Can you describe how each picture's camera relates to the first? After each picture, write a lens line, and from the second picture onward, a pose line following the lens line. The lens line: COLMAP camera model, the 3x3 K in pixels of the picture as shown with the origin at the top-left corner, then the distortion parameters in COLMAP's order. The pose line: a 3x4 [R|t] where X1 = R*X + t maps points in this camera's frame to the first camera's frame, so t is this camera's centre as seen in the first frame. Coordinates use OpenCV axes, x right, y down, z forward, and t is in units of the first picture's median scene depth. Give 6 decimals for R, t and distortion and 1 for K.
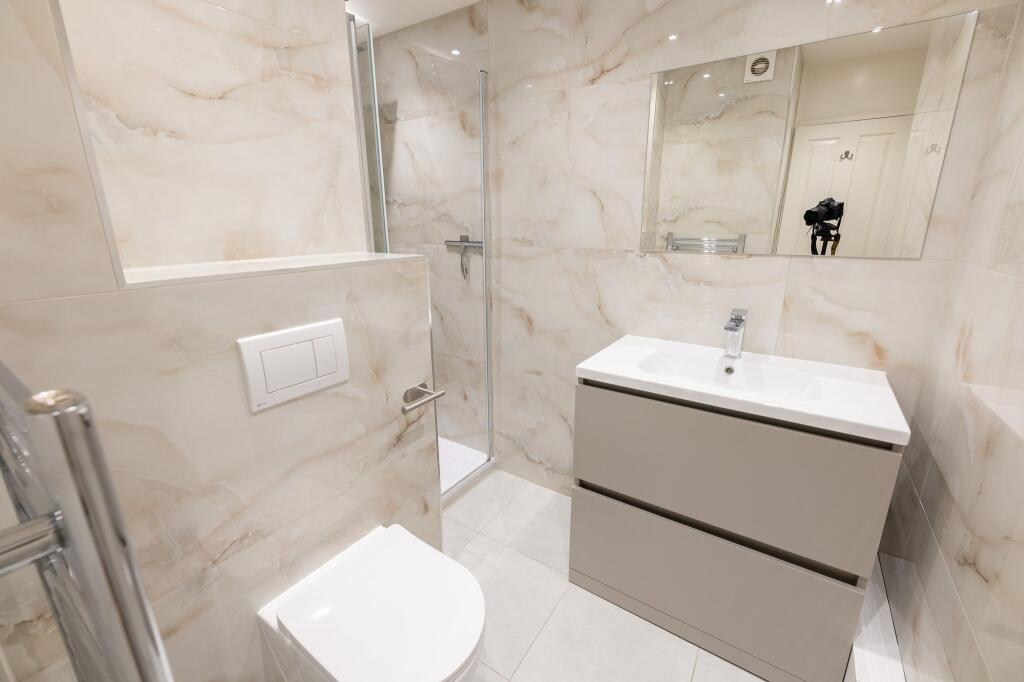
lens RADIAL K [[429.4, 0, 512.0], [0, 429.4, 341.0], [0, 0, 1]] dist [0.000941, 0.000069]
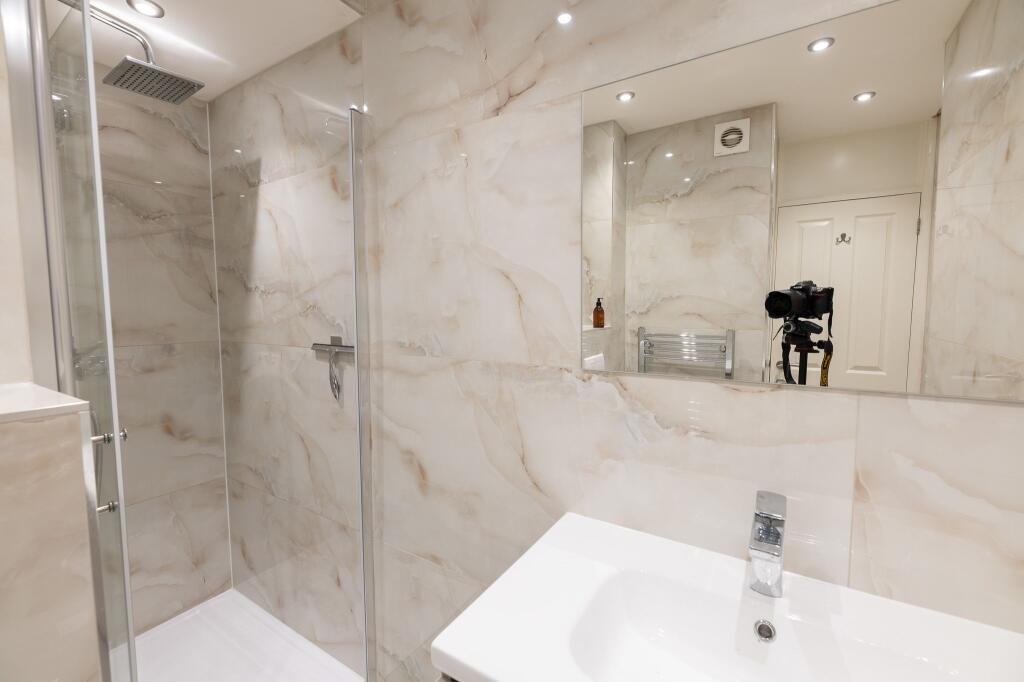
lens RADIAL K [[429.4, 0, 512.0], [0, 429.4, 341.0], [0, 0, 1]] dist [0.000941, 0.000069]
pose [[0.999293, 0.000385, 0.037585, 0.147015], [0.006927, 0.980932, -0.194226, -0.110140], [-0.036943, 0.194349, 0.980236, 0.341385]]
